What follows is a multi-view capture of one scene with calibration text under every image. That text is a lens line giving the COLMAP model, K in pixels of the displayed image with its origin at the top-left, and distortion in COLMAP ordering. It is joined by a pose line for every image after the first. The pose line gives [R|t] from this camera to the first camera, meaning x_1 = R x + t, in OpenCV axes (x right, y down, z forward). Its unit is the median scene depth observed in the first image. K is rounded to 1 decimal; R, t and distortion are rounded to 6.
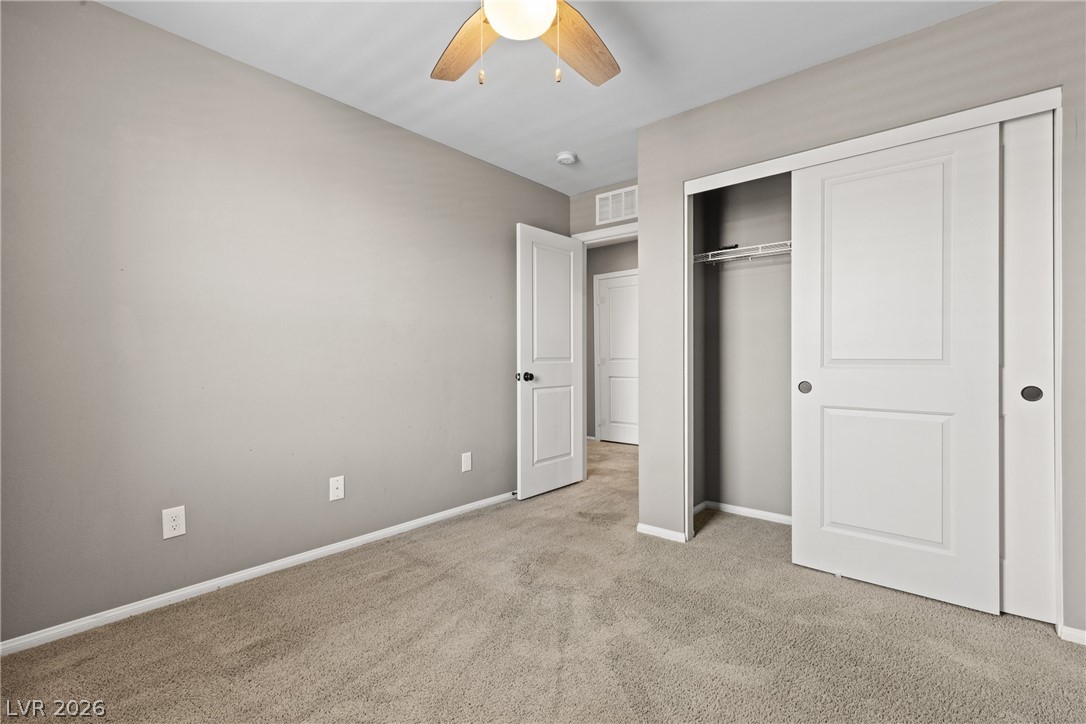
lens RADIAL K [[496.0, 0, 541.7], [0, 496.0, 357.3], [0, 0, 1]] dist [0.010567, -0.002225]
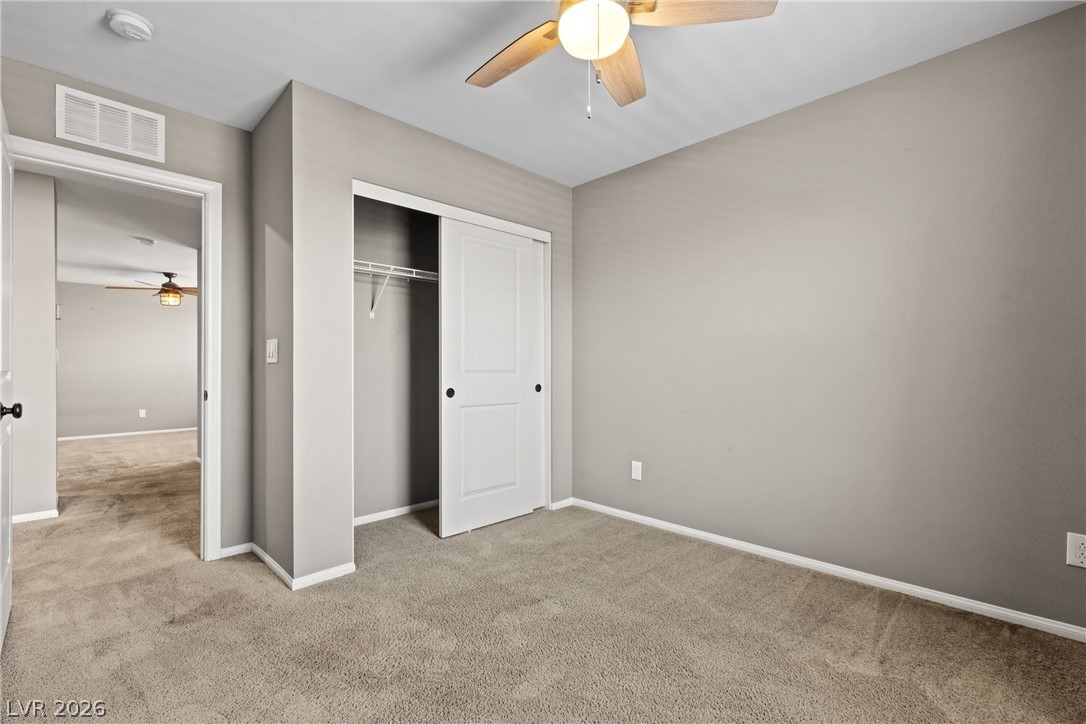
lens RADIAL K [[496.0, 0, 550.4], [0, 496.0, 363.2], [0, 0, 1]] dist [0.010567, -0.002225]
pose [[0.063368, 0.007502, 0.997962, -0.688252], [0.000410, 0.999971, -0.007543, -0.004989], [-0.997990, 0.000887, 0.063363, 0.653030]]
